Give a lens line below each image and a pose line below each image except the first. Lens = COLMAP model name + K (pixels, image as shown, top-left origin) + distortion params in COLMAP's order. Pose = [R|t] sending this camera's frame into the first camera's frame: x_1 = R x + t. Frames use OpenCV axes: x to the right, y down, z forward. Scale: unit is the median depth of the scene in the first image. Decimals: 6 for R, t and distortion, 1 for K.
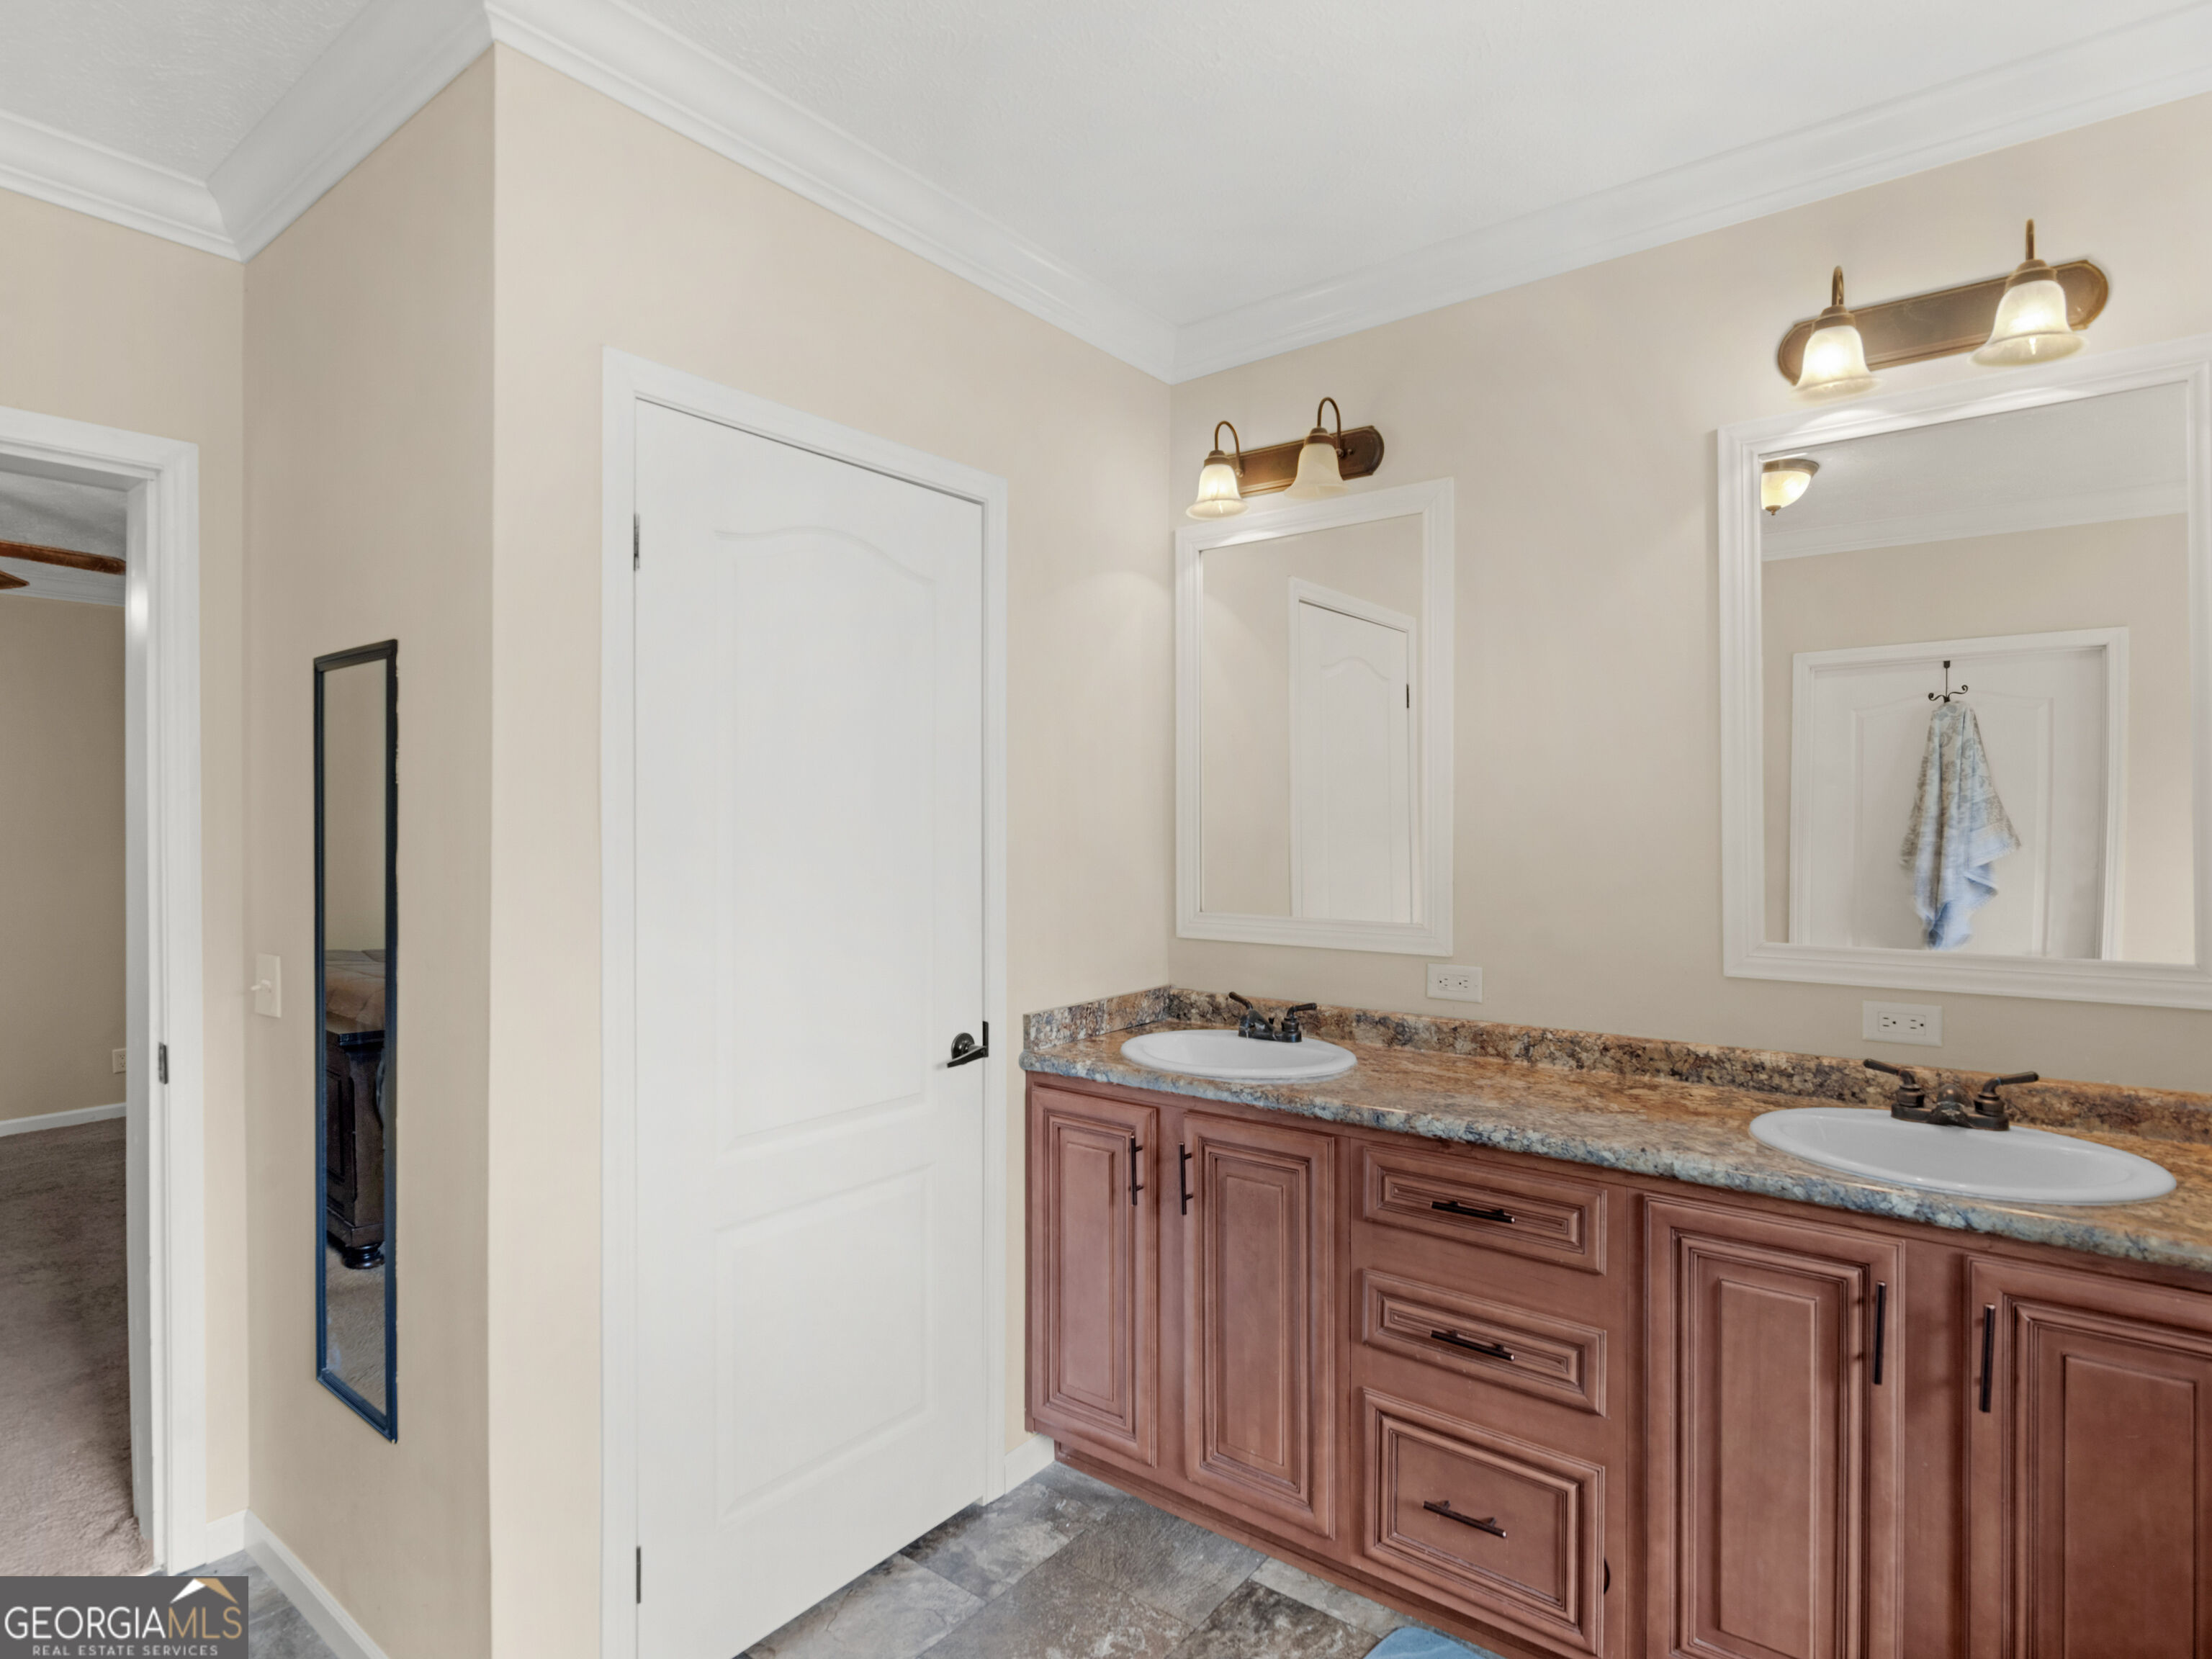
lens RADIAL K [[1147.7, 0, 1101.3], [0, 1147.7, 799.1], [0, 0, 1]] dist [-0.003240, -0.001114]
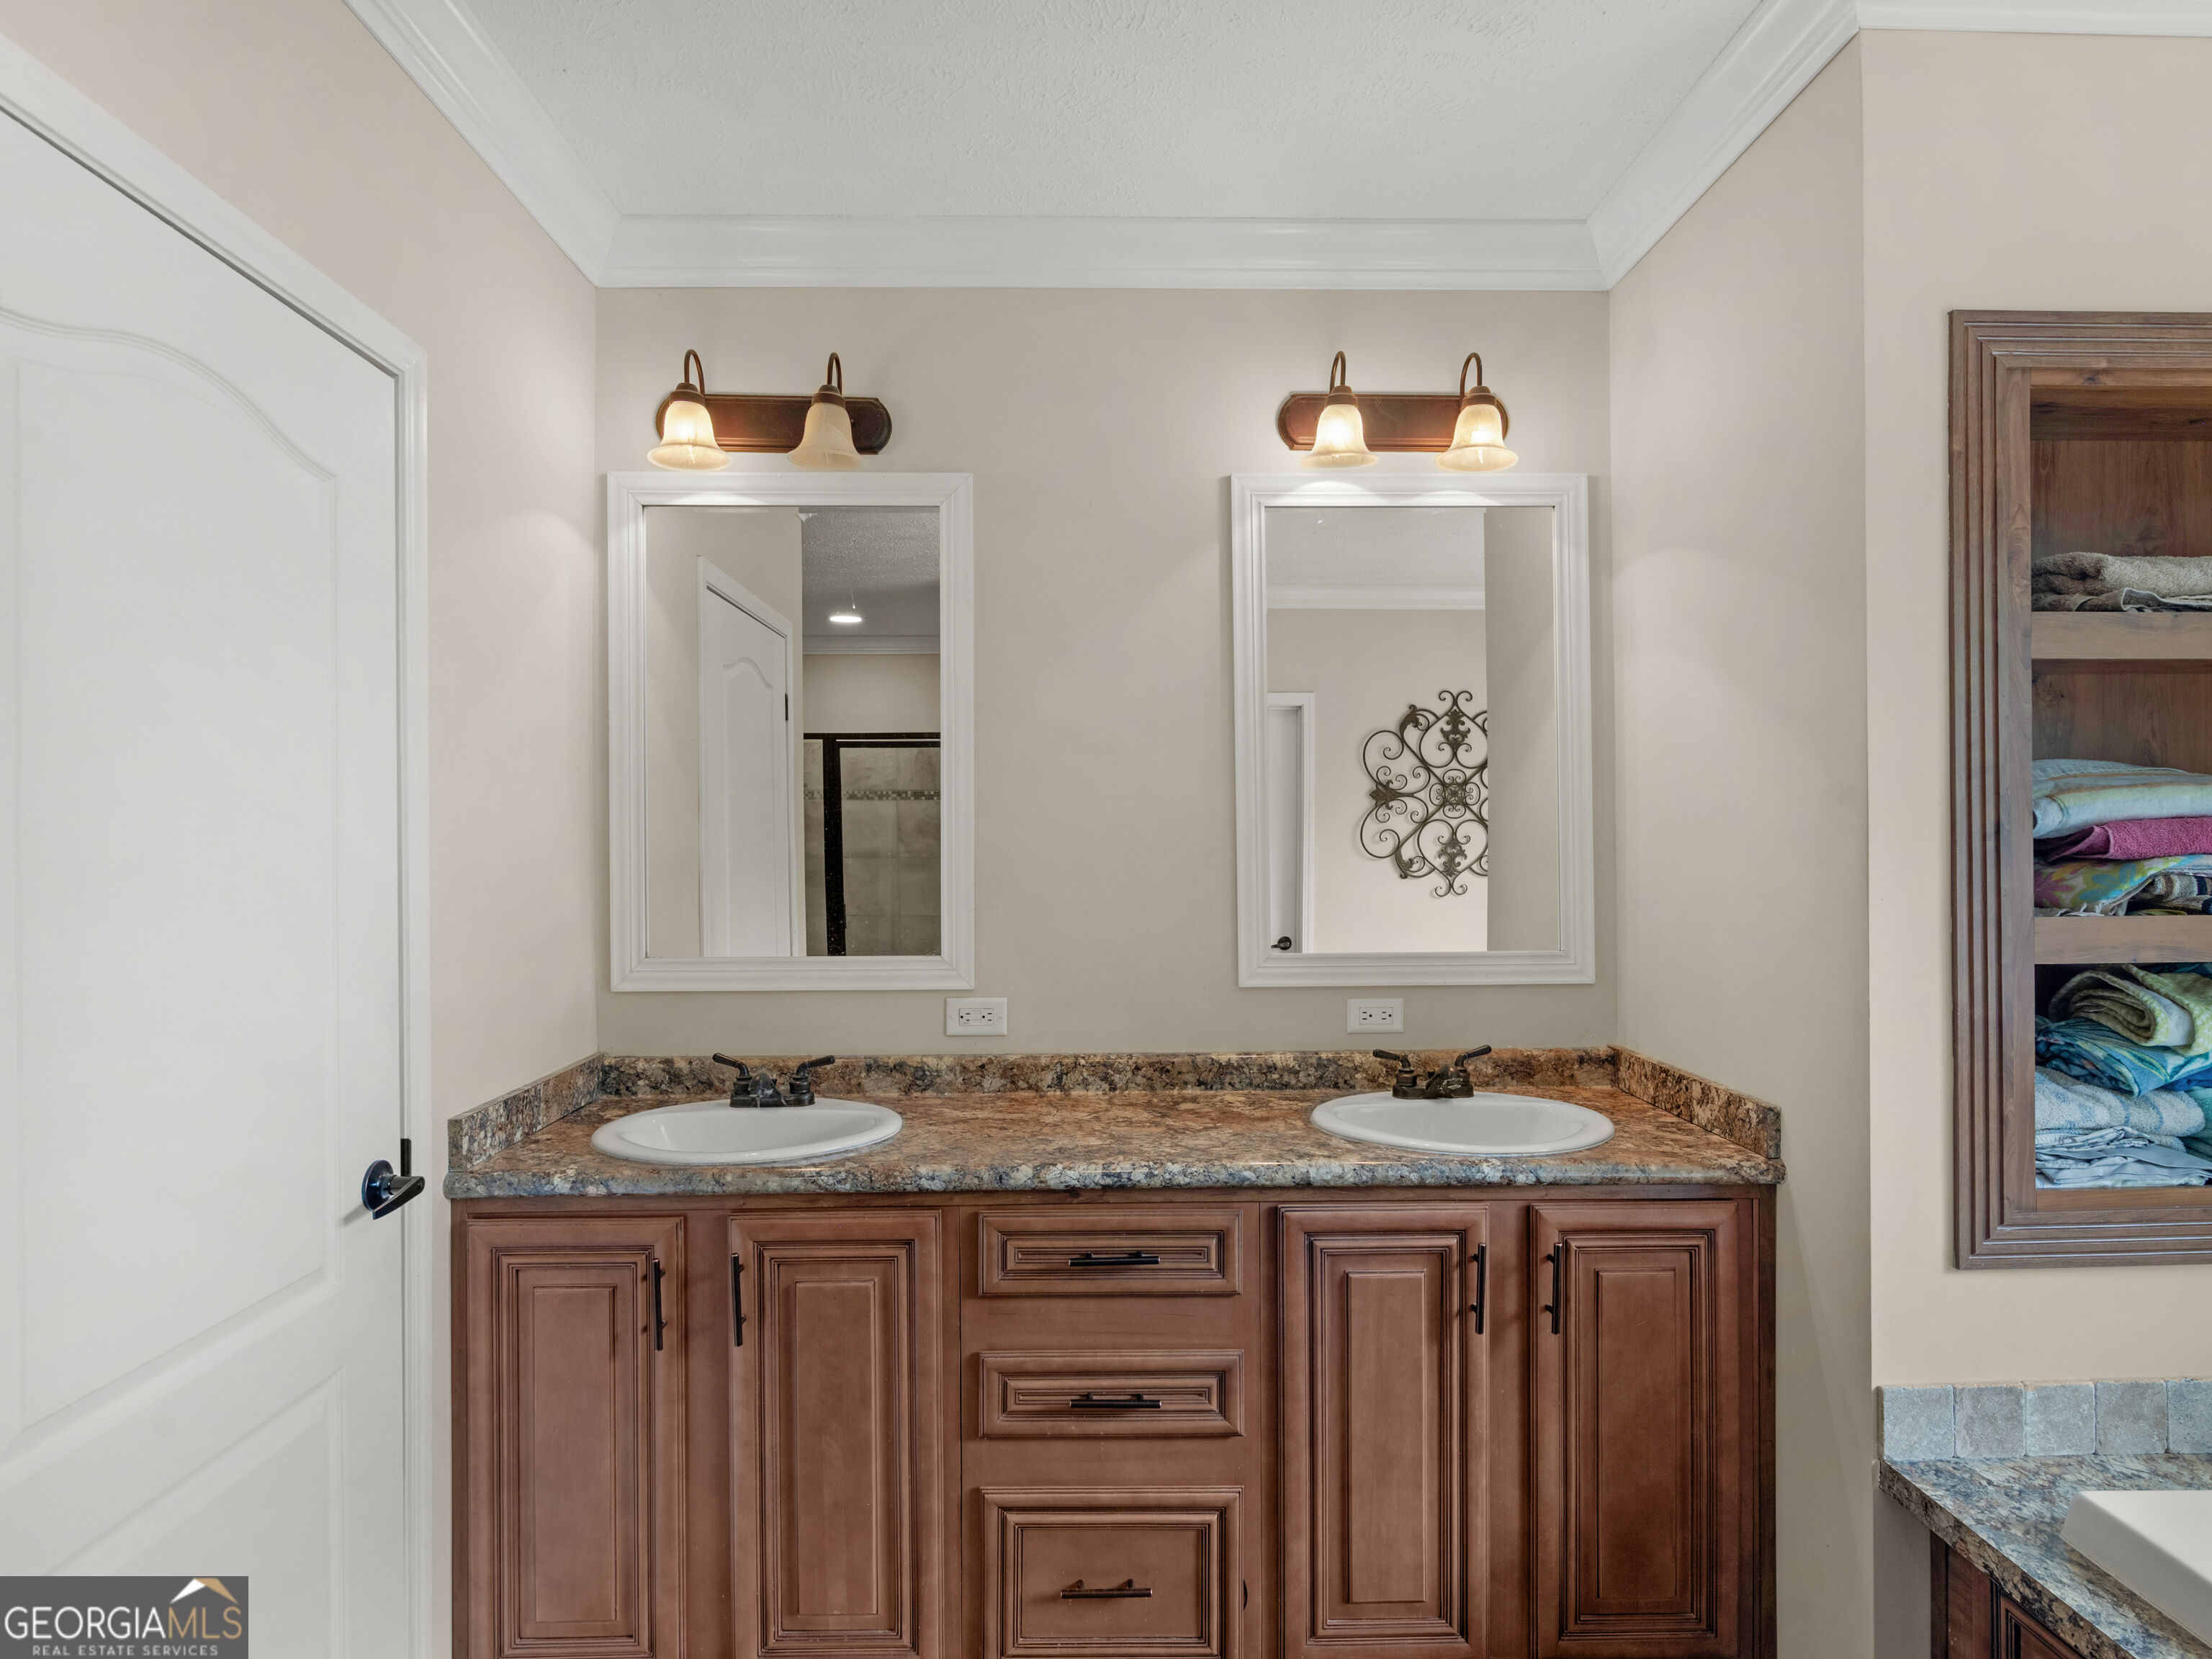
lens RADIAL K [[1169.3, 0, 1106.0], [0, 1169.3, 829.5], [0, 0, 1]] dist [-0.001282, 0.000628]
pose [[0.777877, 0.005614, 0.628391, -0.257587], [-0.009018, 0.999957, 0.002230, 0.006028], [-0.628352, -0.007402, 0.777894, 0.242155]]
